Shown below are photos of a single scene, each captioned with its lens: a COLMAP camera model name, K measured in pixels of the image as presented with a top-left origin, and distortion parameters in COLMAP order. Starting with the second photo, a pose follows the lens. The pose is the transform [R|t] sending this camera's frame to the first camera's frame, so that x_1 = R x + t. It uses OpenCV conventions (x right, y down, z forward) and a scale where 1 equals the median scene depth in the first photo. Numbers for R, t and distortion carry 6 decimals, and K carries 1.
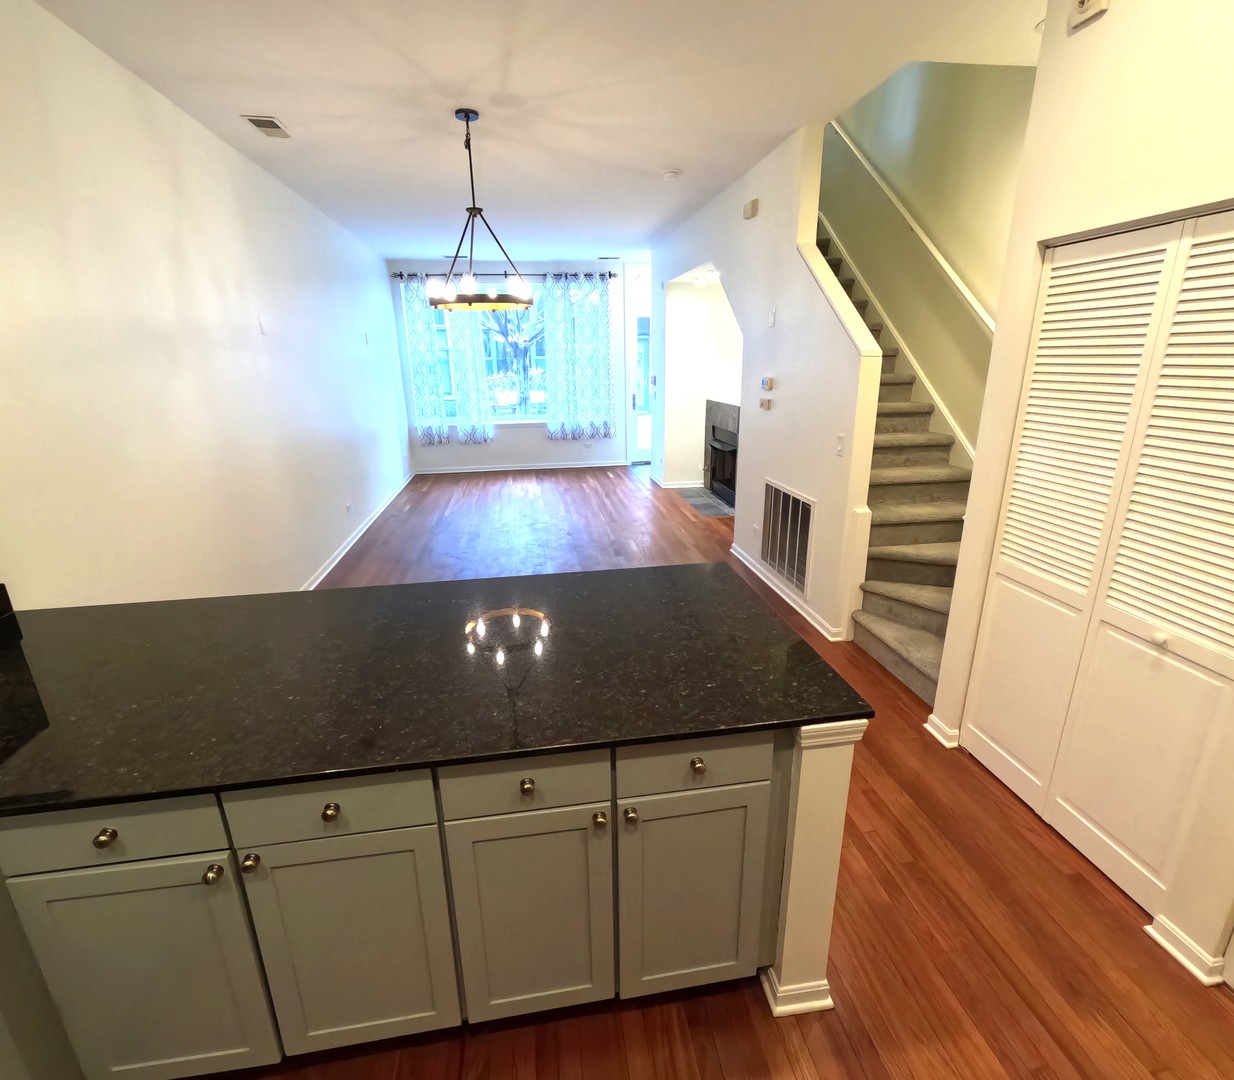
lens RADIAL K [[598.1, 0, 620.2], [0, 598.1, 539.7], [0, 0, 1]] dist [0.000833, 0.000675]
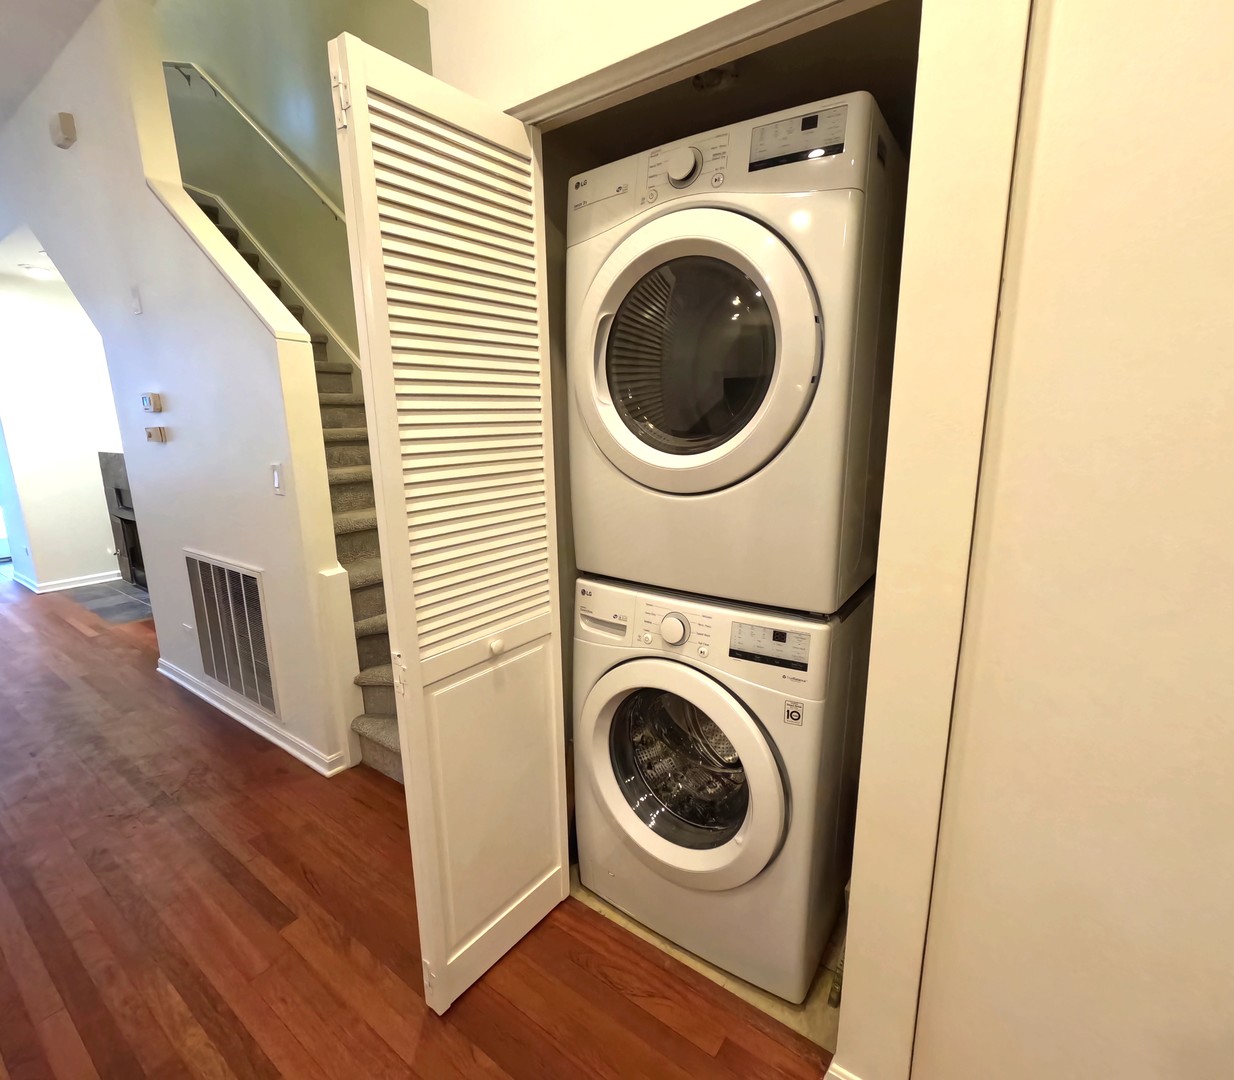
lens RADIAL K [[598.1, 0, 618.3], [0, 598.1, 544.3], [0, 0, 1]] dist [0.000833, 0.000675]
pose [[0.706072, -0.146064, 0.692913, 0.145732], [0.211807, 0.977262, -0.009826, -0.003703], [-0.675722, 0.153702, 0.720954, 0.252685]]
